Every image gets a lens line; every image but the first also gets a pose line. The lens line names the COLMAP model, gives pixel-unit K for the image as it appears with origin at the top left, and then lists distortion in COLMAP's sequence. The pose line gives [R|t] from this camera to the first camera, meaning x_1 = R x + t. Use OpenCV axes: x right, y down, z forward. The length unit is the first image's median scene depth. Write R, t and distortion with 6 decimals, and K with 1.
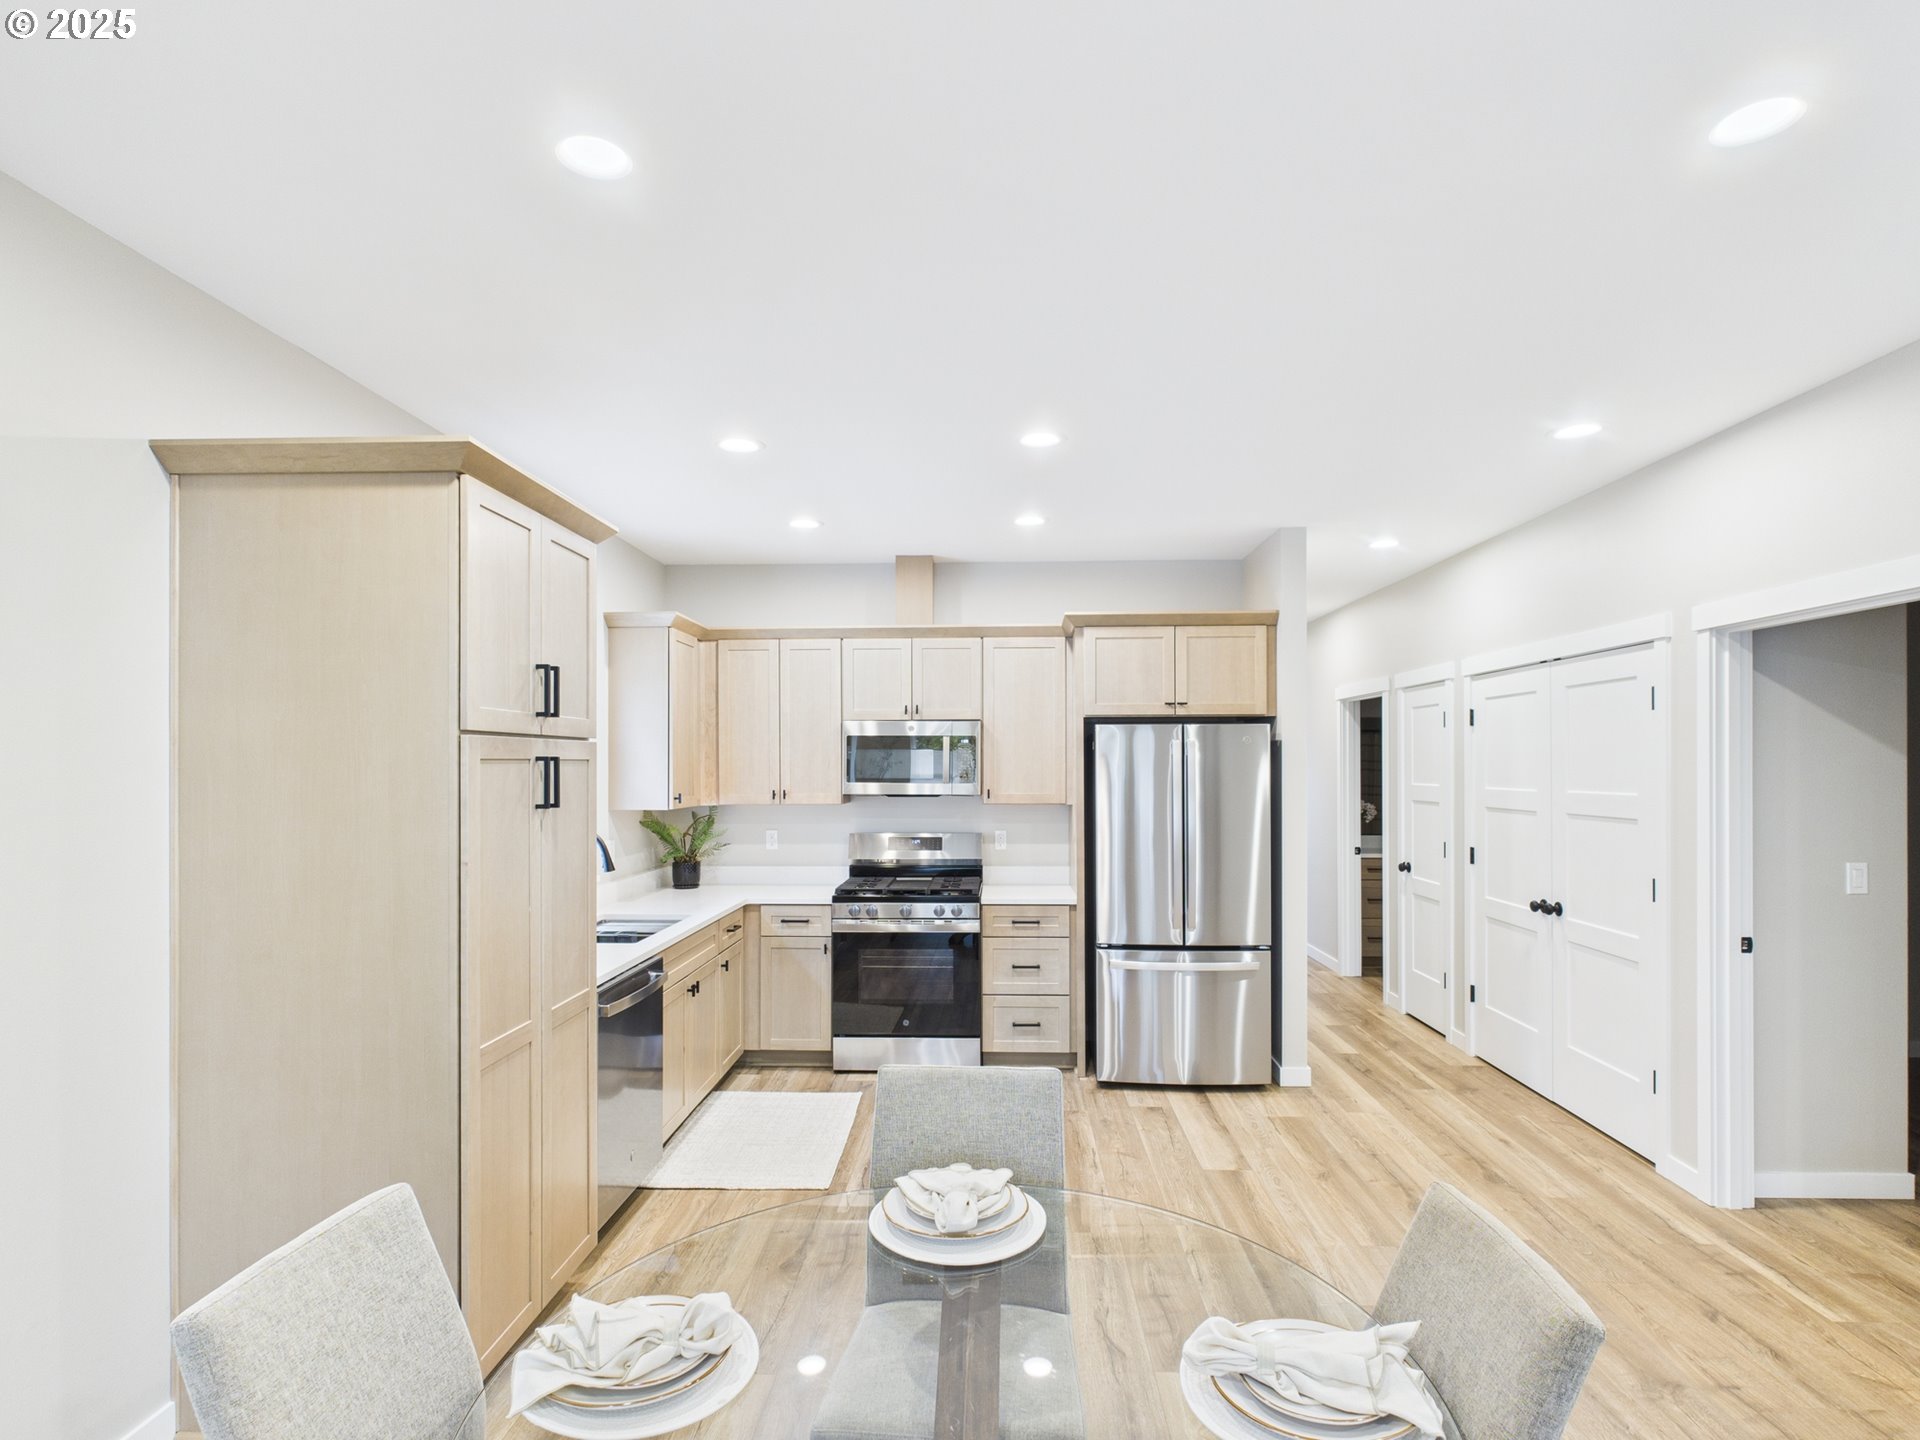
lens RADIAL K [[1006.9, 0, 958.0], [0, 1006.9, 764.6], [0, 0, 1]] dist [0.000631, 0.000844]
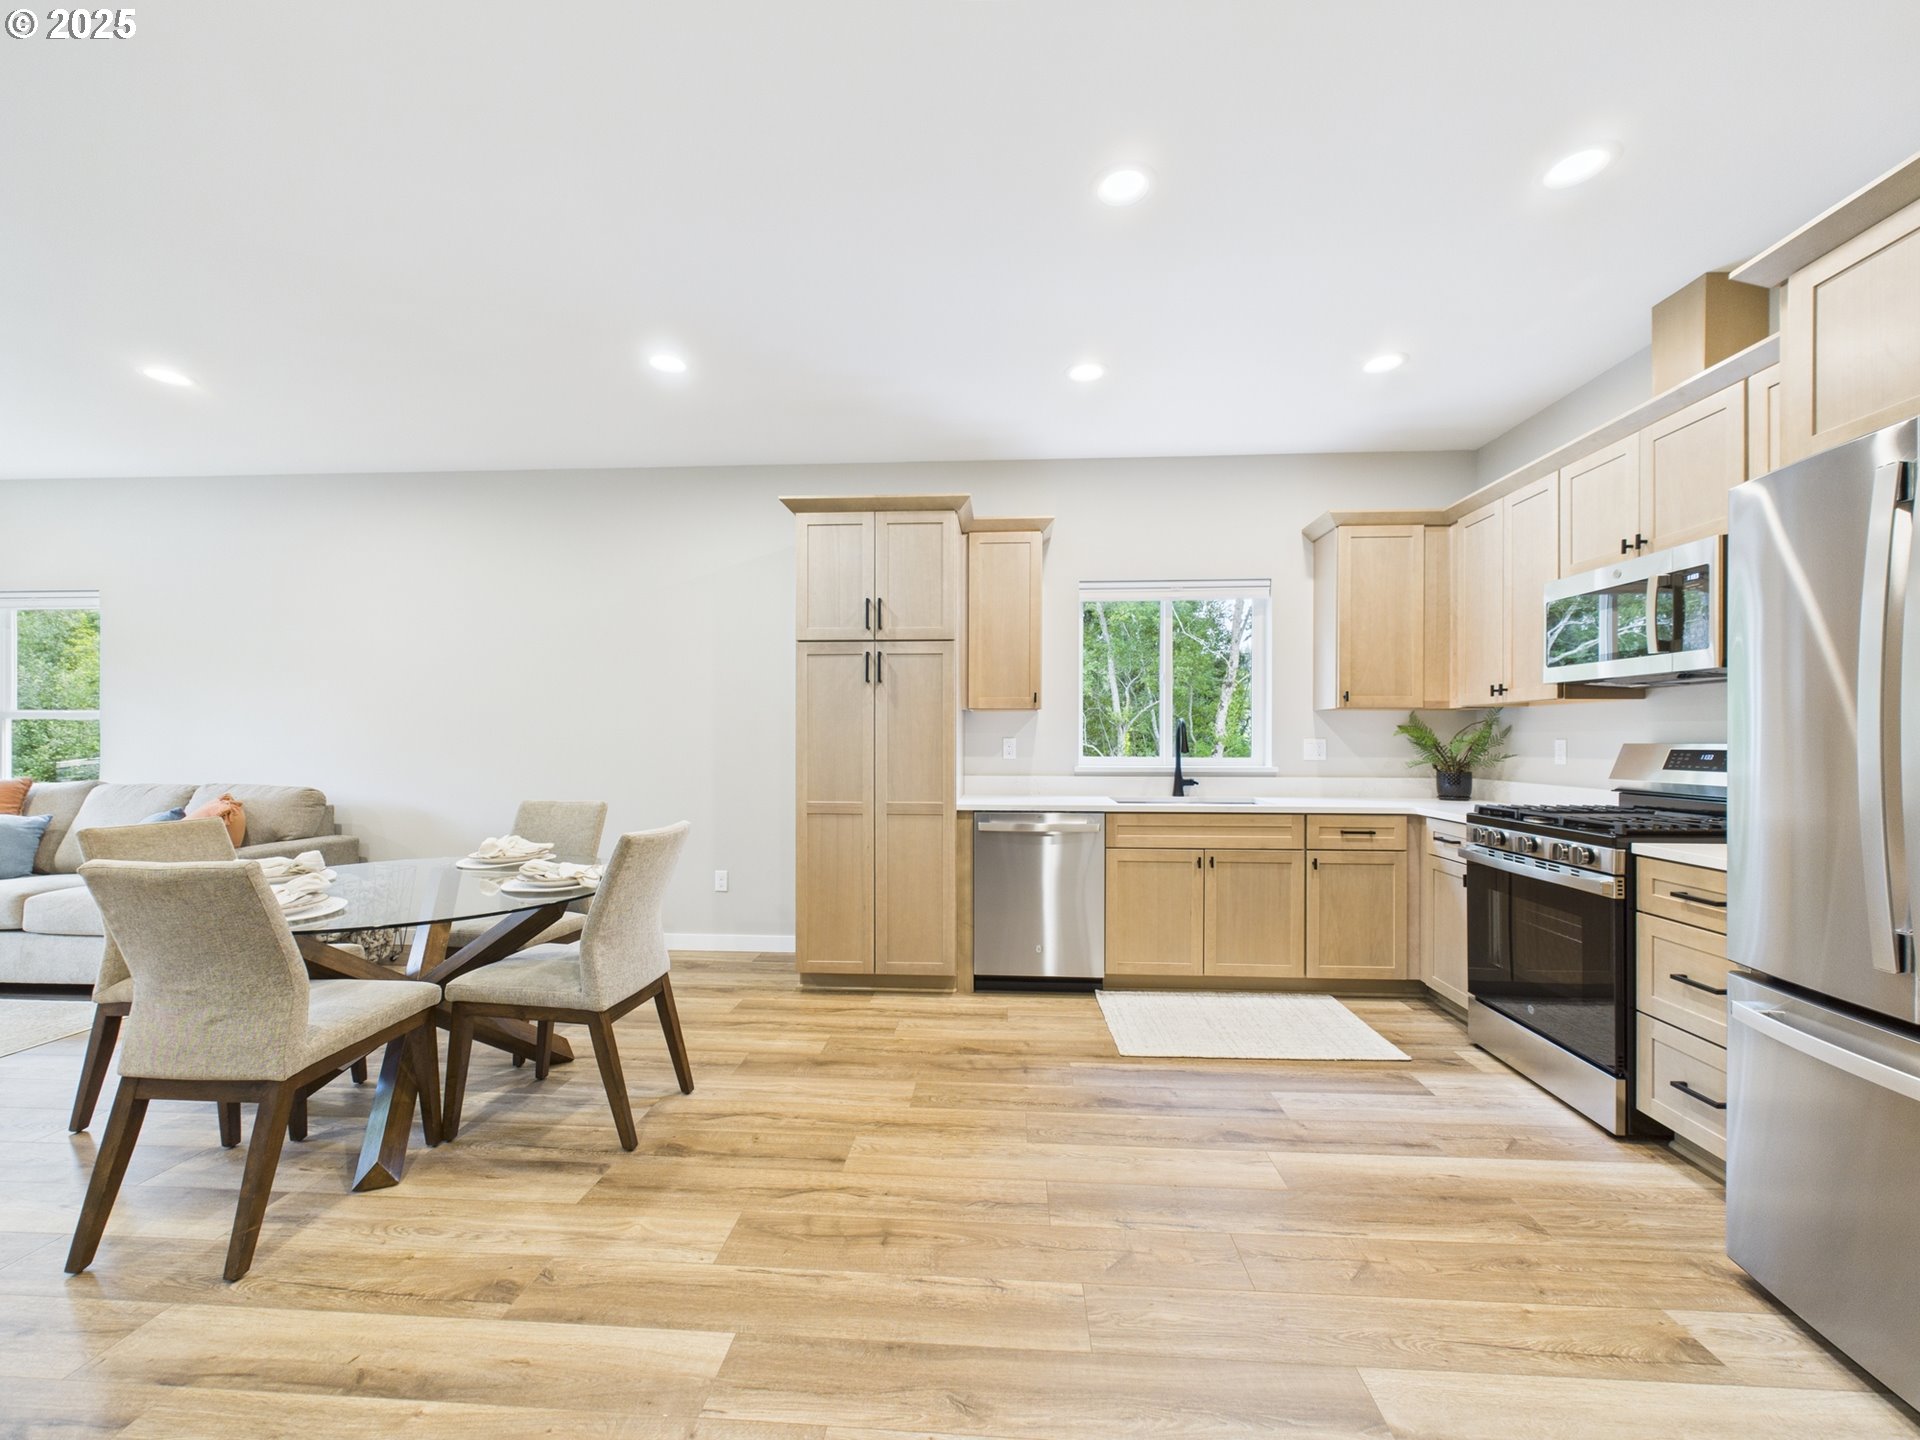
lens RADIAL K [[769.1, 0, 964.0], [0, 769.1, 738.2], [0, 0, 1]] dist [0.001878, 0.000210]
pose [[-0.014531, 0.002173, -0.999892, 0.474631], [-0.000200, 0.999998, 0.002176, 0.071205], [0.999894, 0.000231, -0.014531, 0.620705]]
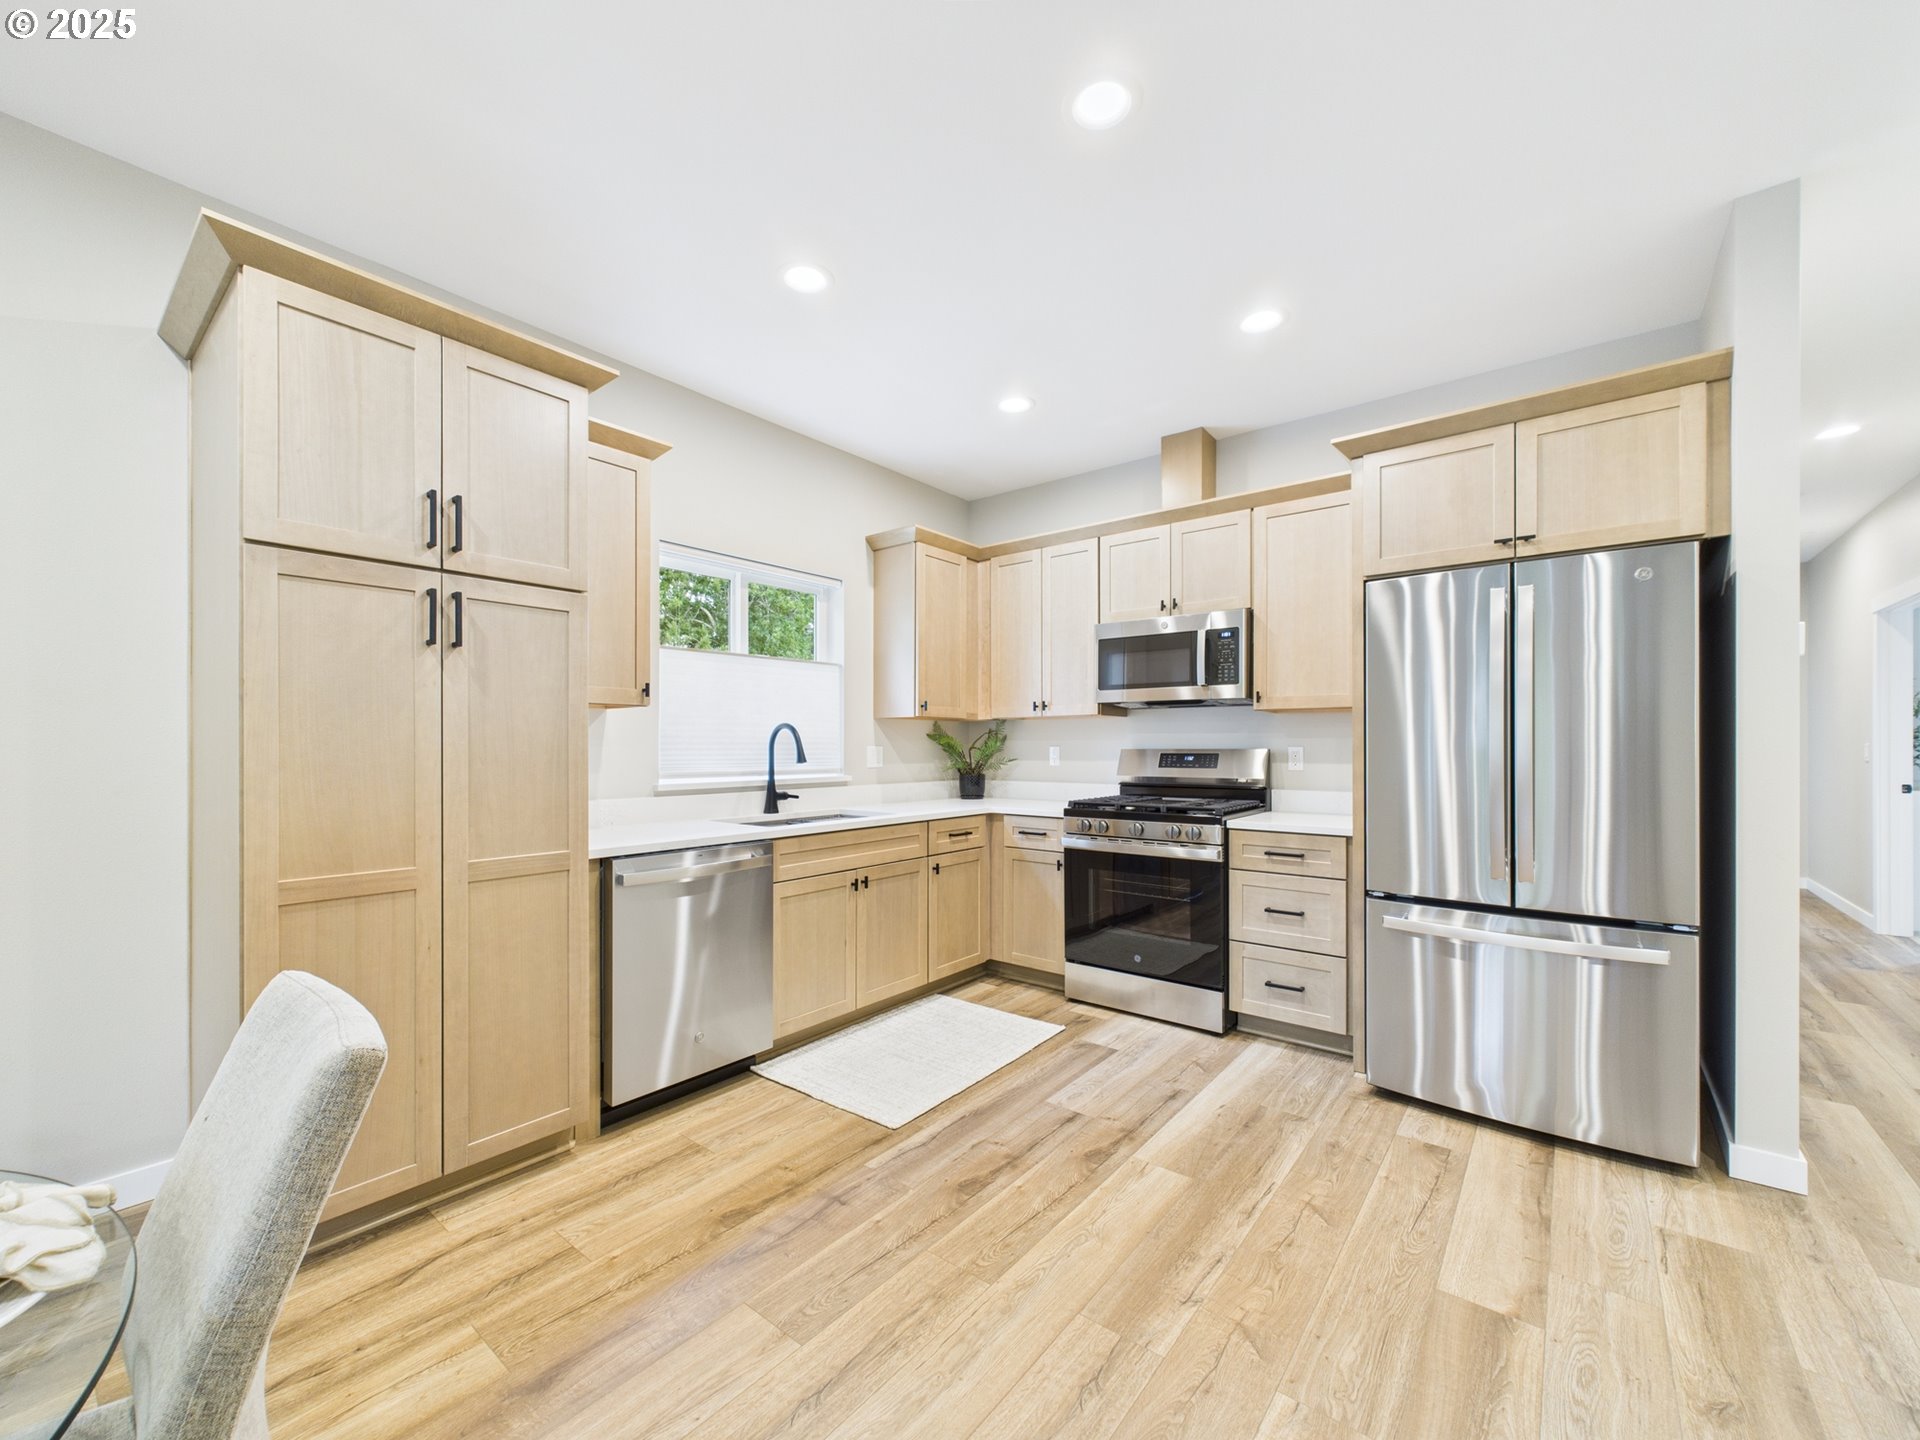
lens RADIAL K [[769.1, 0, 961.0], [0, 769.1, 746.5], [0, 0, 1]] dist [0.001878, 0.000210]
pose [[0.808643, 0.002917, -0.588293, 0.214703], [-0.000396, 0.999990, 0.004415, 0.070312], [0.588300, -0.003338, 0.808636, 0.372504]]
